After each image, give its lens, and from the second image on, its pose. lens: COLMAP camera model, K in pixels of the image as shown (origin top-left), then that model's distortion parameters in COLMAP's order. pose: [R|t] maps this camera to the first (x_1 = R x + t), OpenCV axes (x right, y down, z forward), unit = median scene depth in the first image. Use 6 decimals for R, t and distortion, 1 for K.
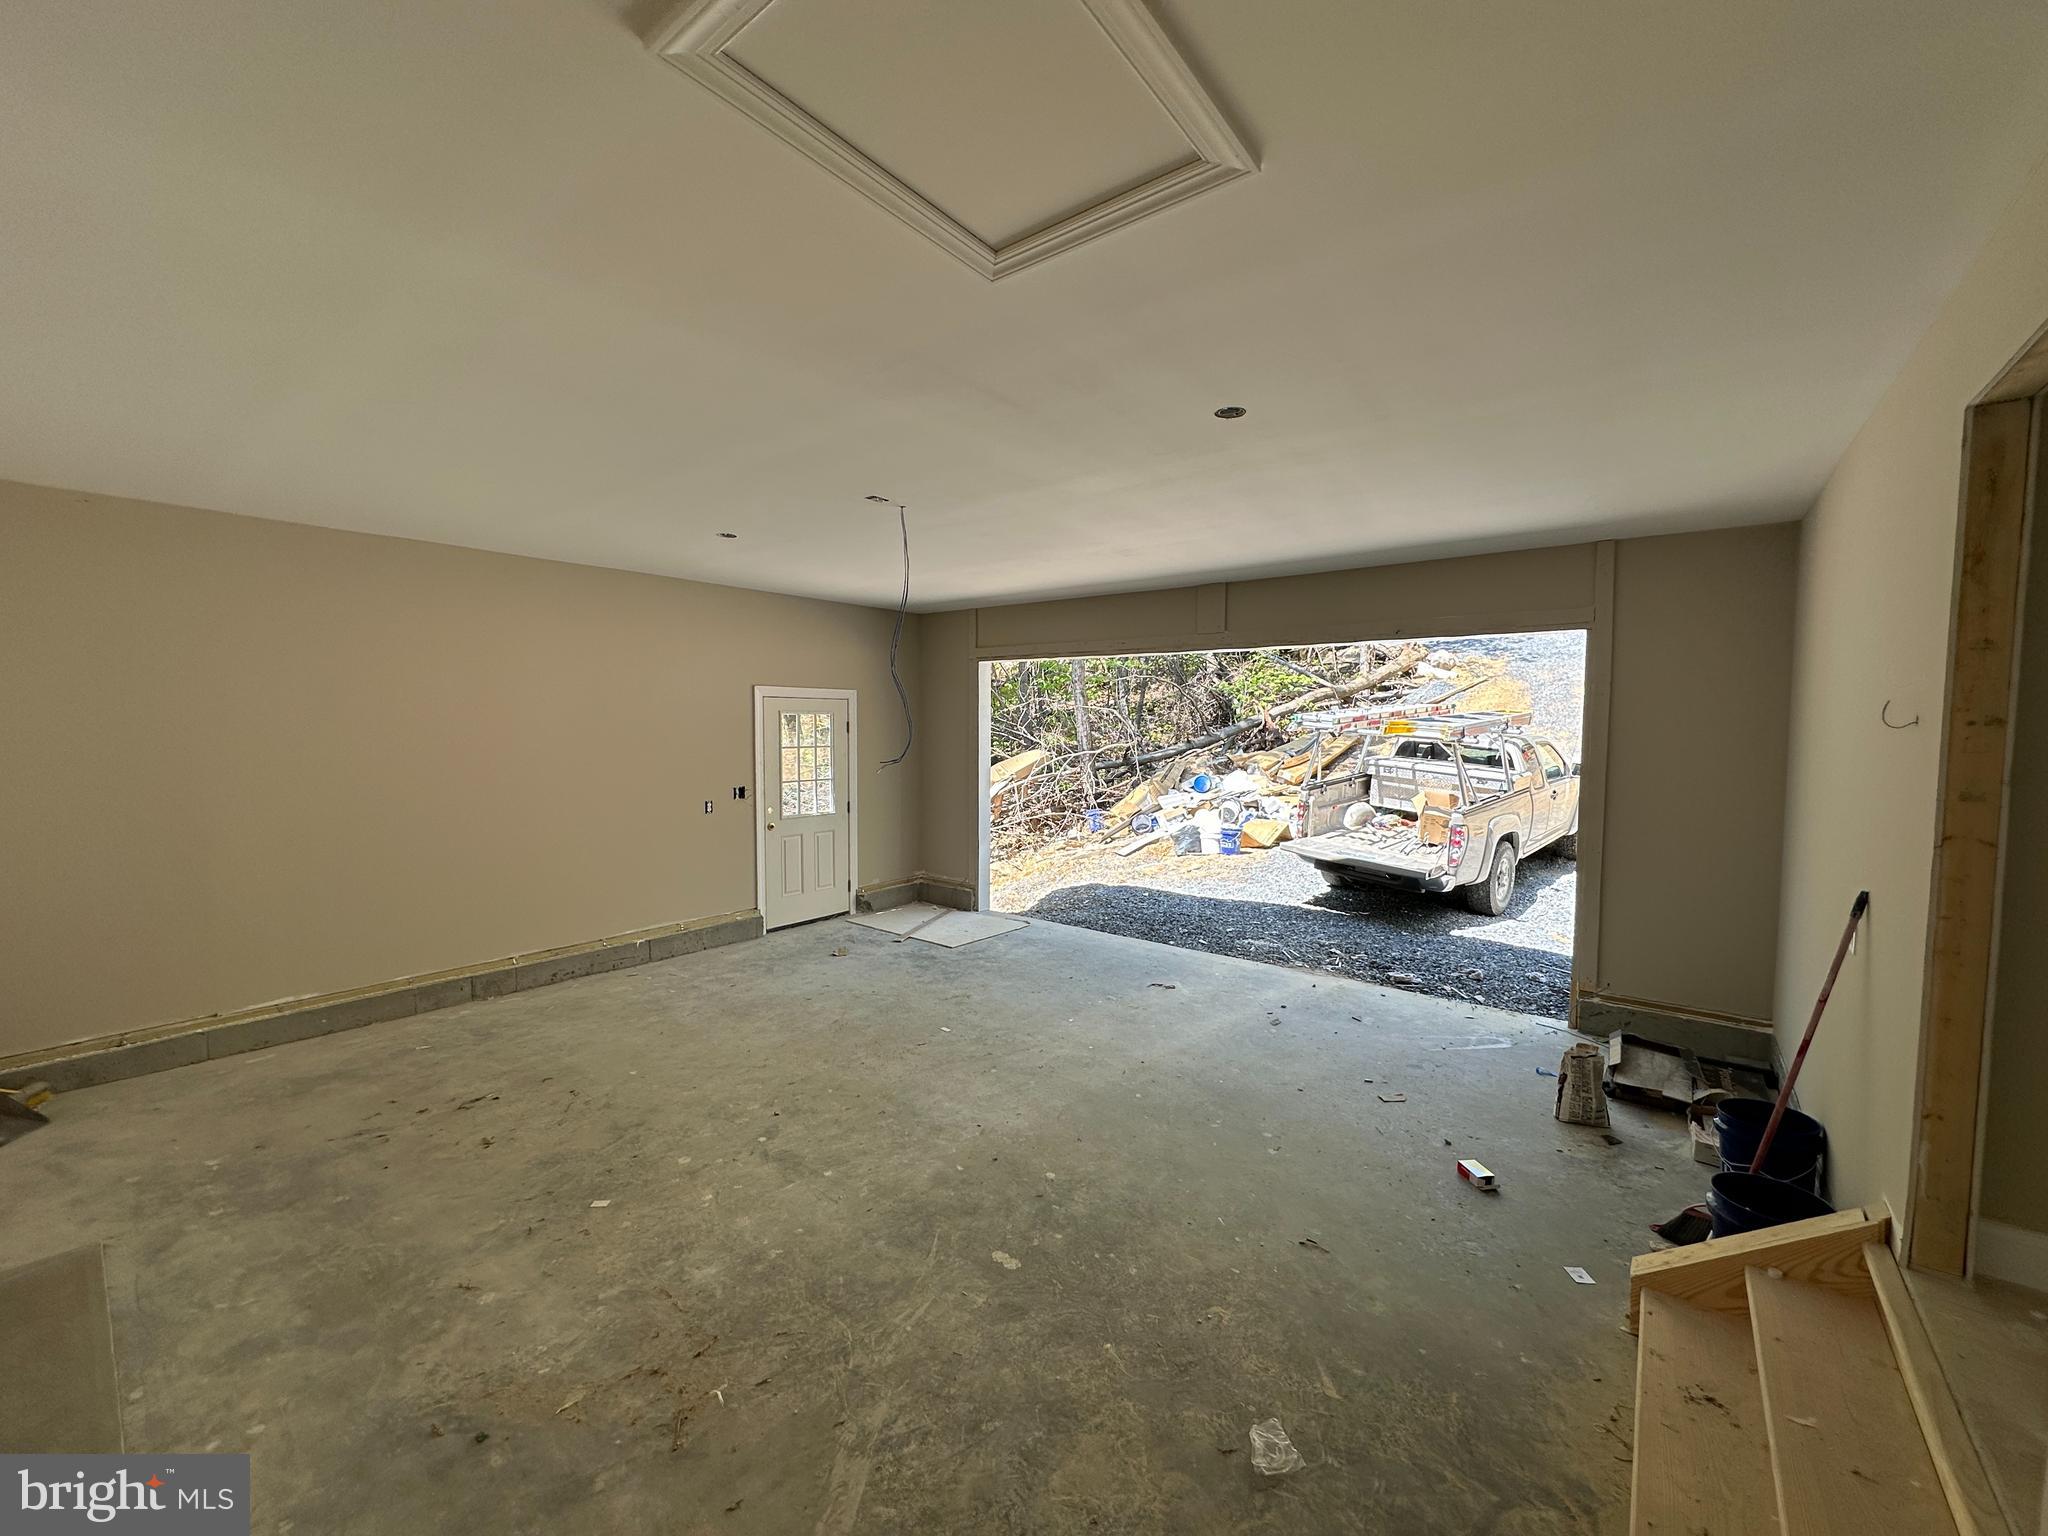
lens RADIAL K [[820.4, 0, 1024.9], [0, 820.4, 772.0], [0, 0, 1]] dist [-0.002464, 0.000161]
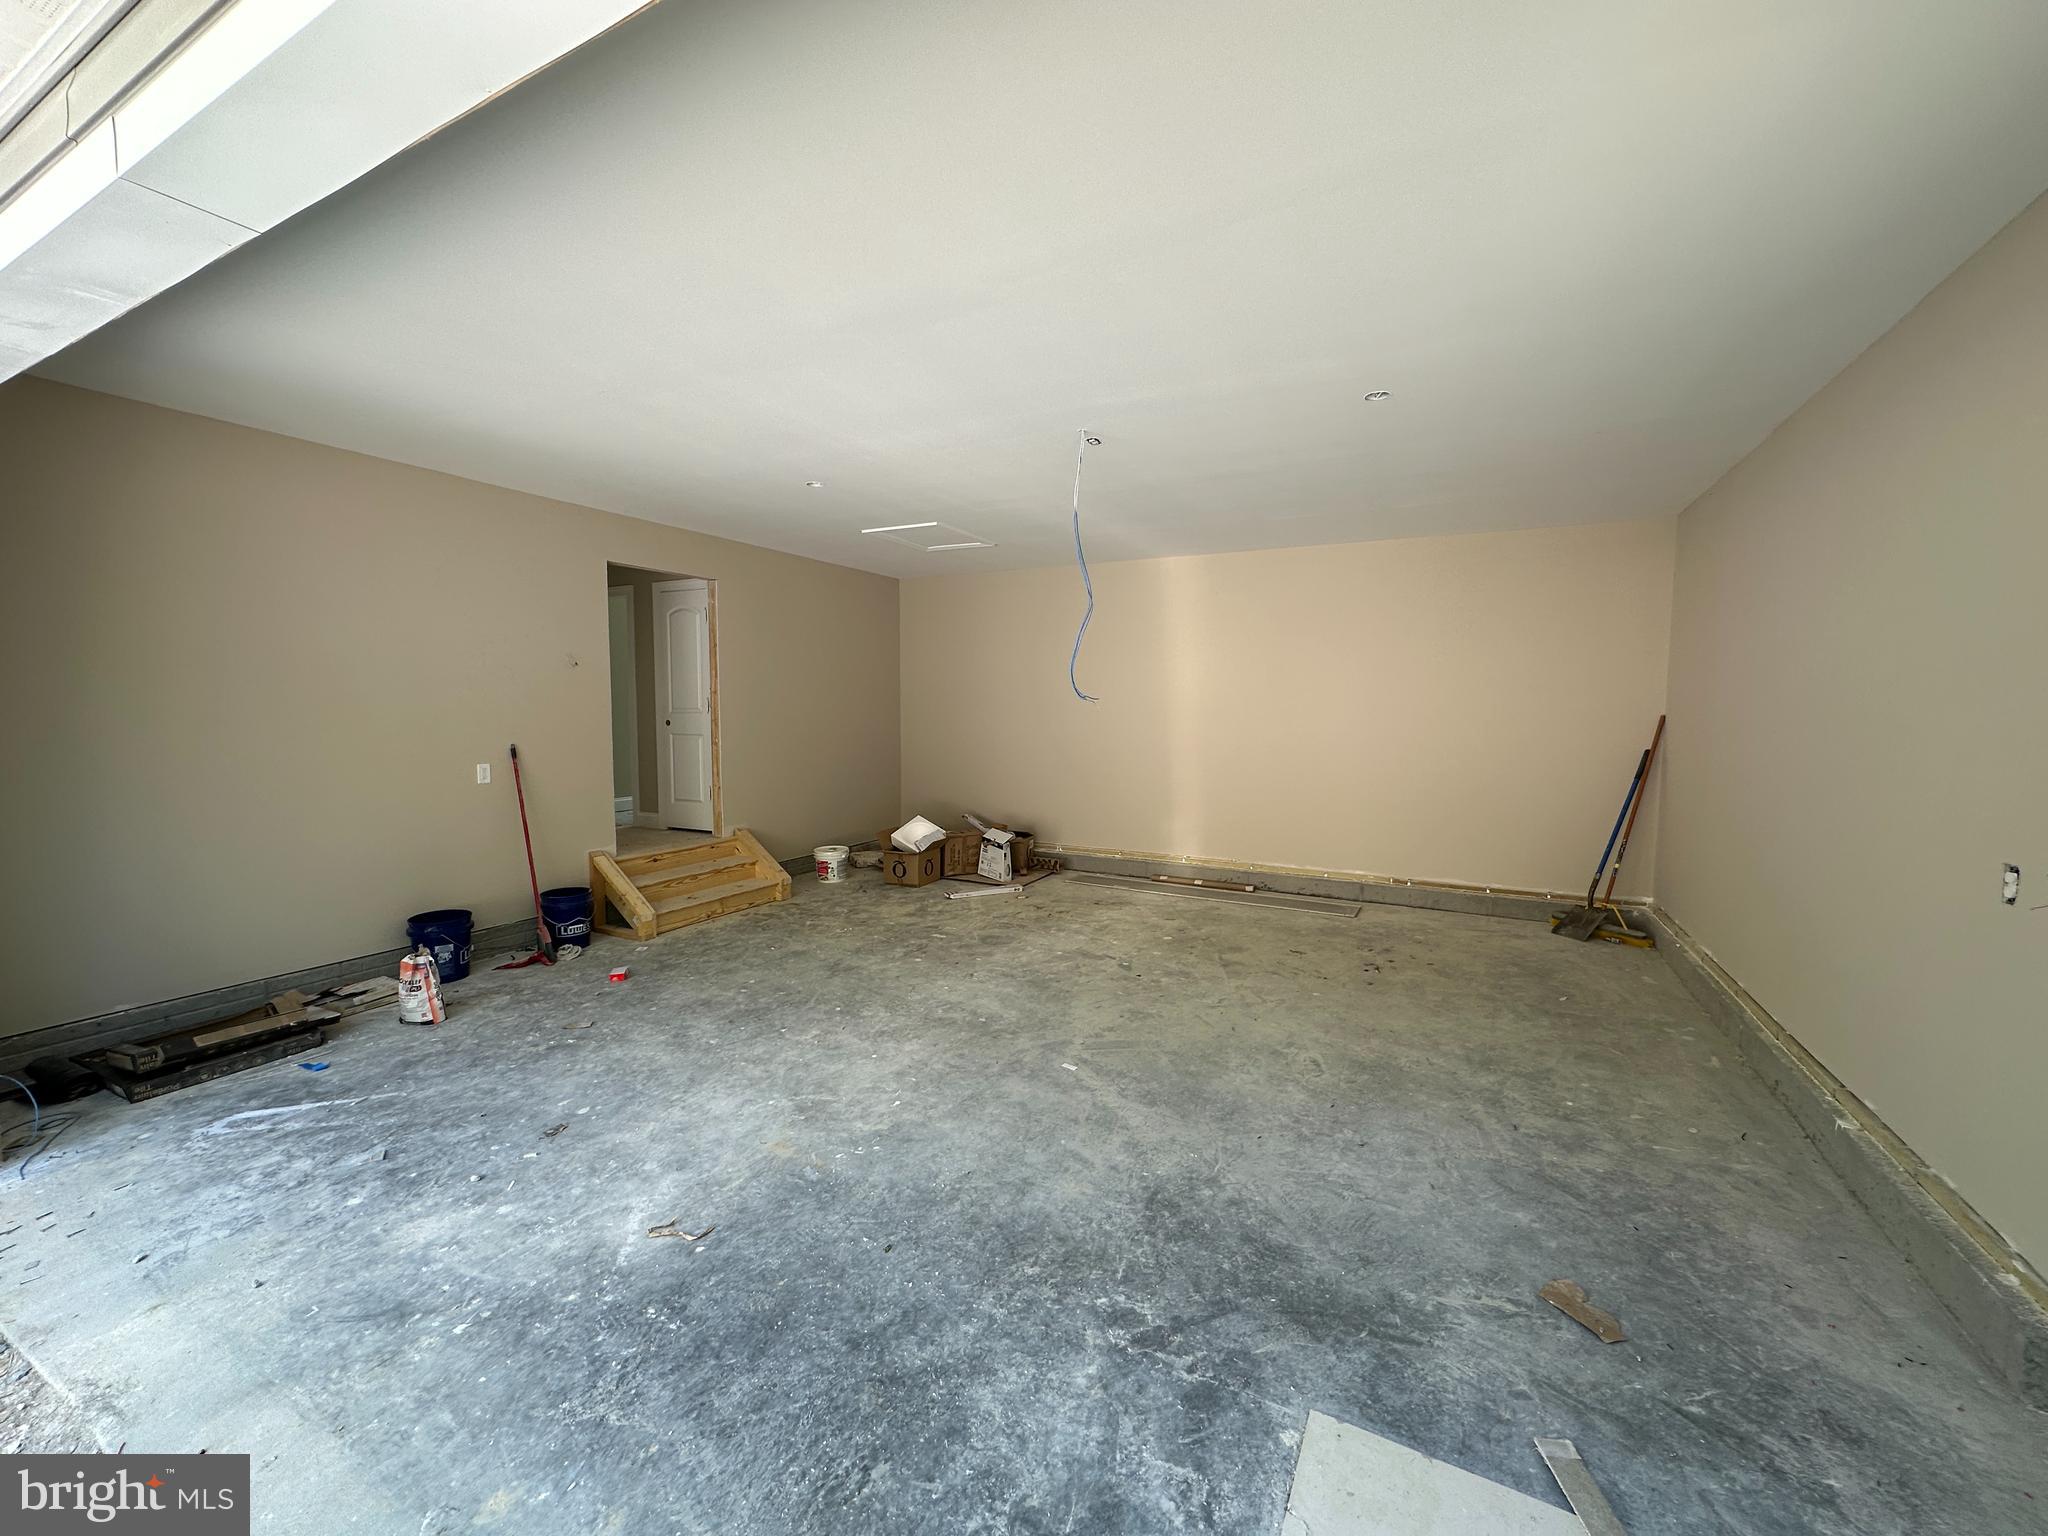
lens RADIAL K [[820.4, 0, 1022.9], [0, 820.4, 766.8], [0, 0, 1]] dist [-0.002464, 0.000161]
pose [[-0.983504, -0.000439, -0.180889, 0.083746], [-0.024752, 0.990918, 0.132172, -0.053620], [0.179188, 0.134469, -0.974582, 1.792231]]
